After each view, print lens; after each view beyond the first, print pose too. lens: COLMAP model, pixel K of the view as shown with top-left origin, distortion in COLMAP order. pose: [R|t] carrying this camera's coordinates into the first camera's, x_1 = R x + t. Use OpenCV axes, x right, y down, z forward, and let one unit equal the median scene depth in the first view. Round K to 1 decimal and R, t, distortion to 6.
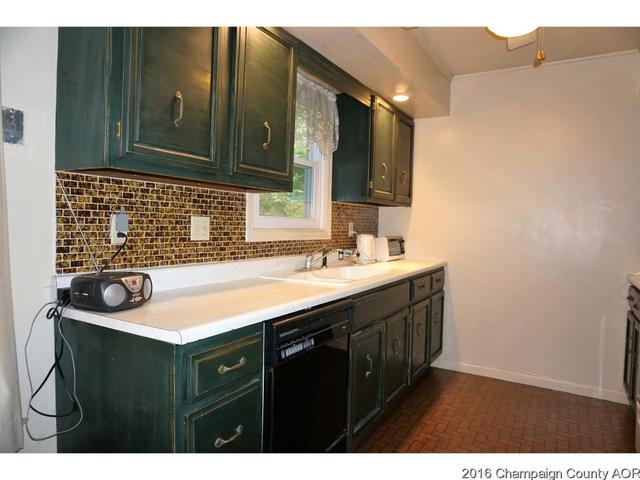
lens RADIAL K [[423.7, 0, 320.0], [0, 423.7, 240.0], [0, 0, 1]] dist [-0.068811, 0.048390]
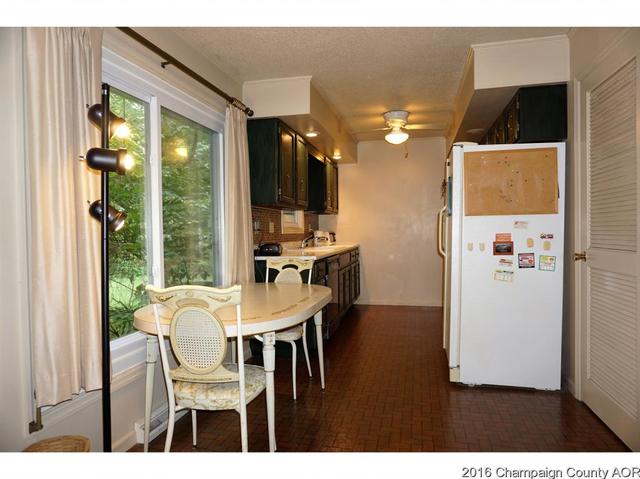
lens RADIAL K [[423.7, 0, 320.0], [0, 423.7, 239.5], [0, 0, 1]] dist [-0.068811, 0.048390]
pose [[0.951928, -0.047793, 0.302571, -0.630654], [0.052259, 0.998611, -0.006677, 0.055277], [-0.301832, 0.022168, 0.953103, -1.044047]]
